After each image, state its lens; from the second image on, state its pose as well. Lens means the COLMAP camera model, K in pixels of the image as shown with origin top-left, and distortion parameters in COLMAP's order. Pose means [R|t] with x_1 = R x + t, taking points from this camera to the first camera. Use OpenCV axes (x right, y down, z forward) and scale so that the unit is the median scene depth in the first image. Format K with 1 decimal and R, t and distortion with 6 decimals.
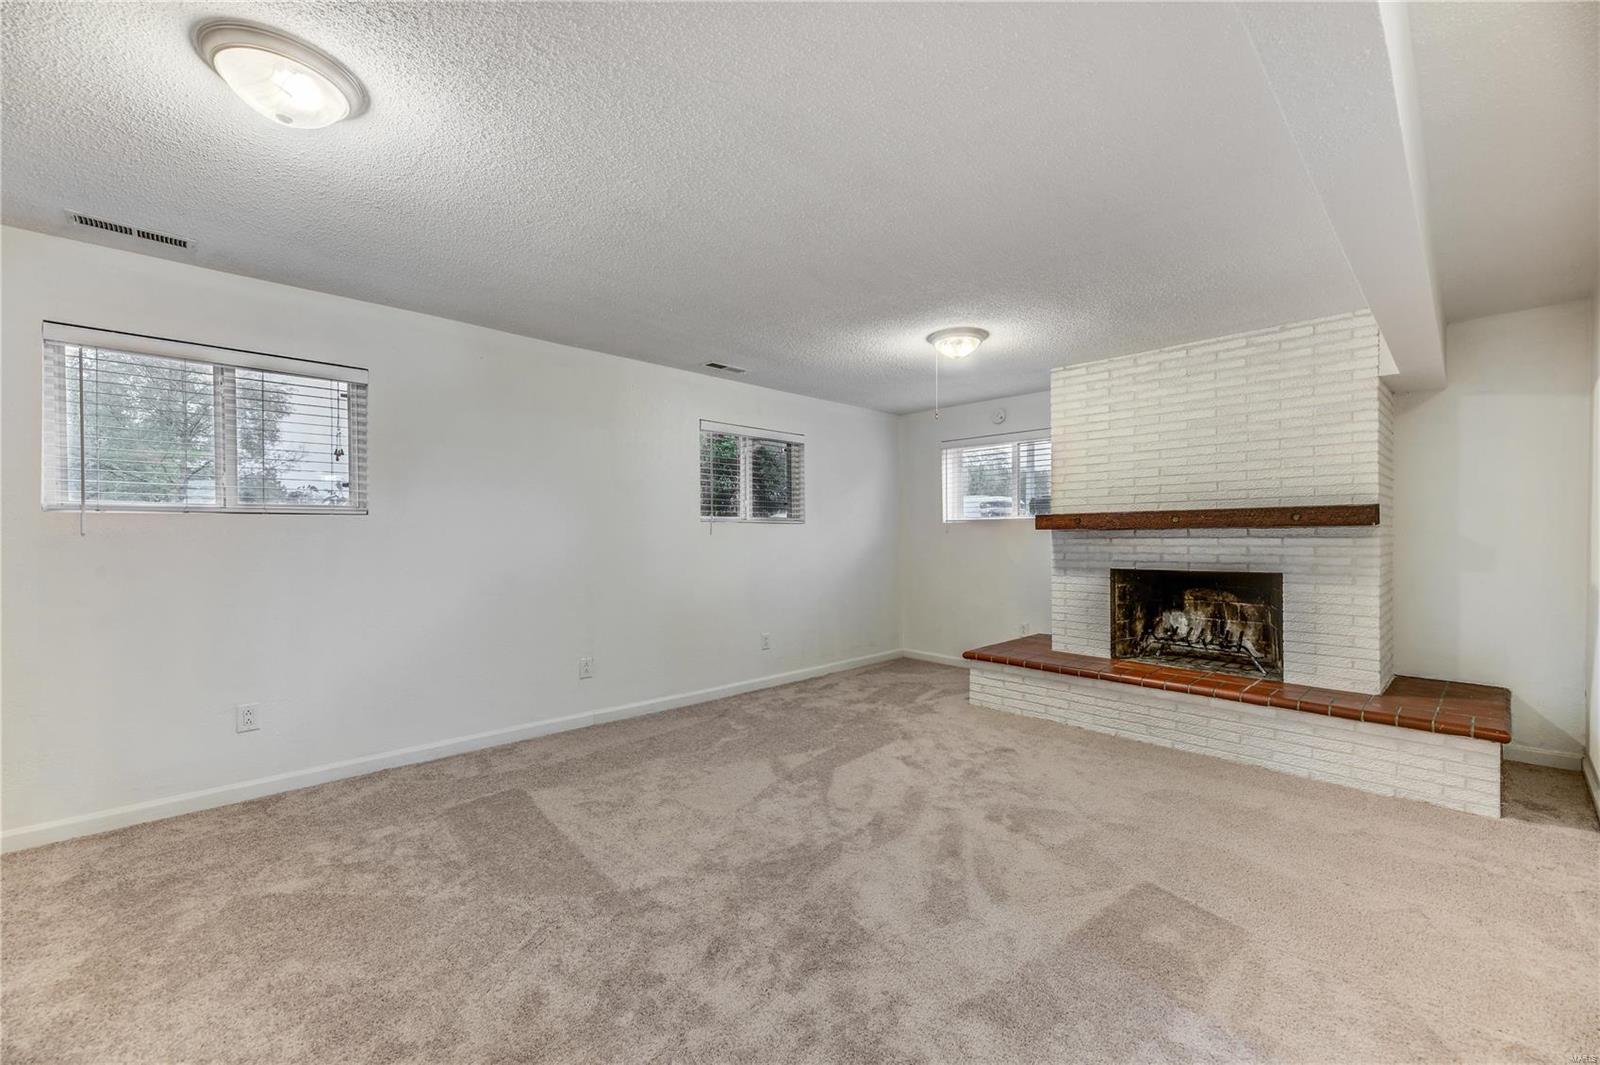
lens RADIAL K [[632.8, 0, 800.0], [0, 632.8, 532.5], [0, 0, 1]] dist [0.001590, 0.000025]
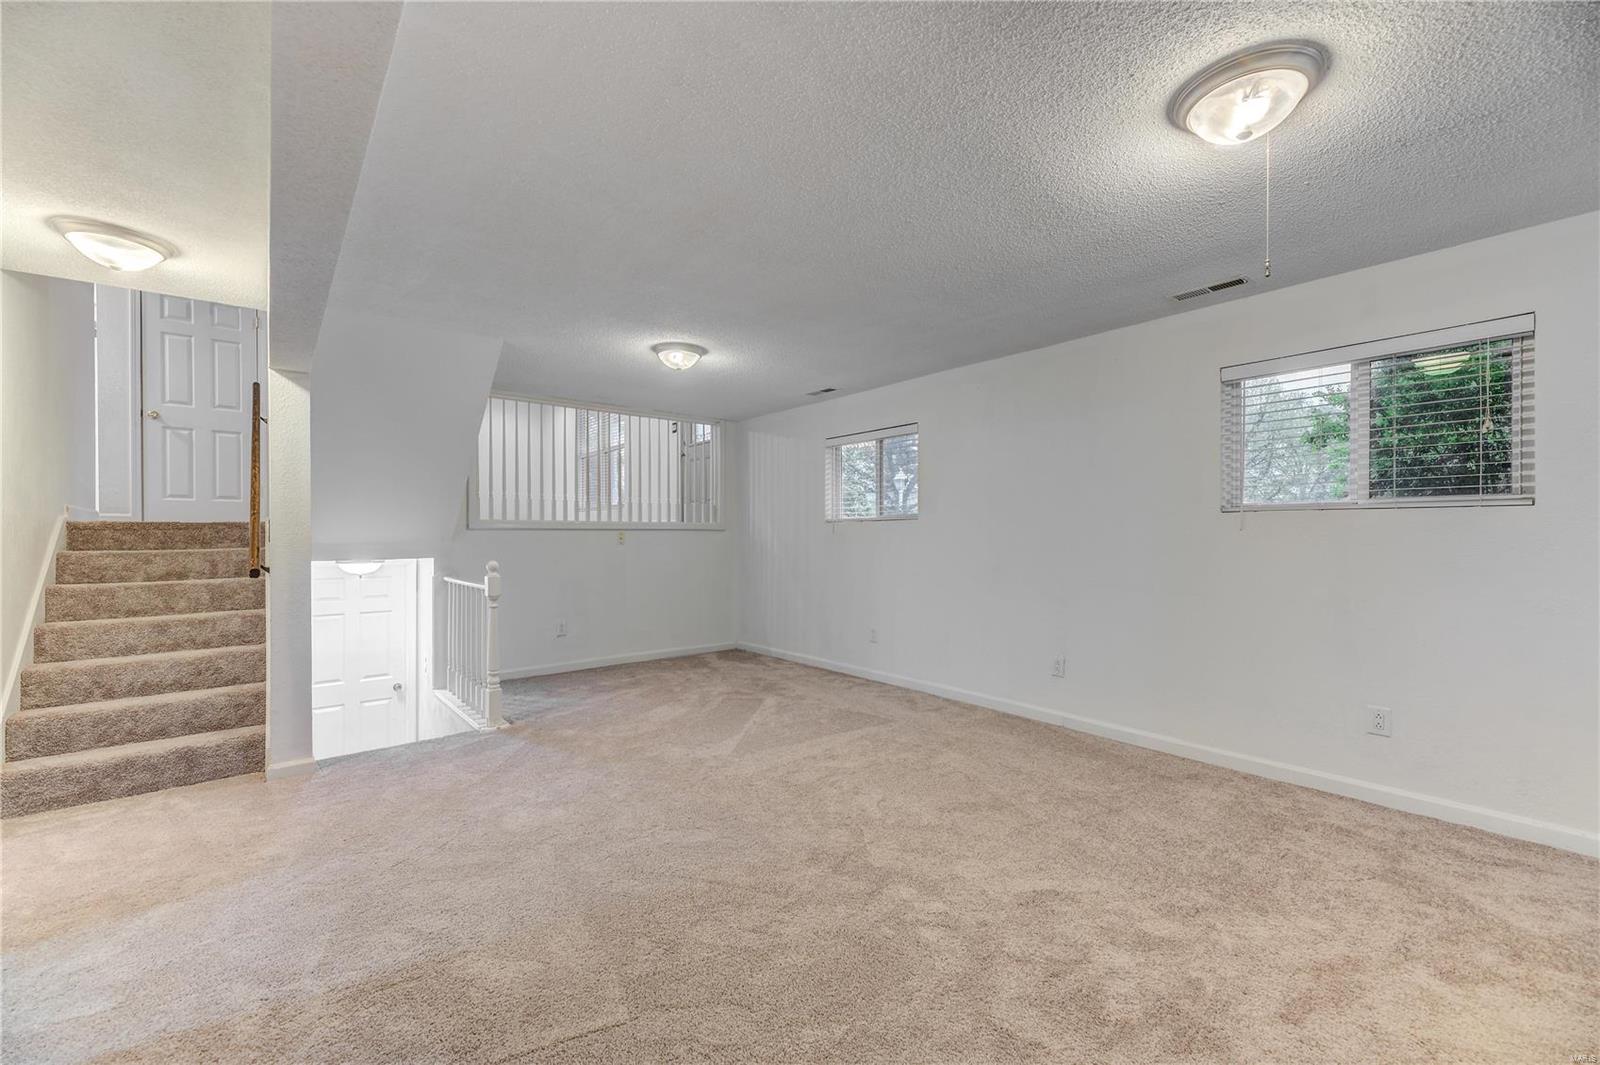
lens RADIAL K [[614.3, 0, 800.0], [0, 614.3, 532.5], [0, 0, 1]] dist [0.058266, 0.000004]
pose [[-0.034024, -0.000701, -0.999421, 0.559787], [0.009893, 0.999951, -0.001039, 0.001917], [0.999372, -0.009923, -0.034015, 0.543800]]
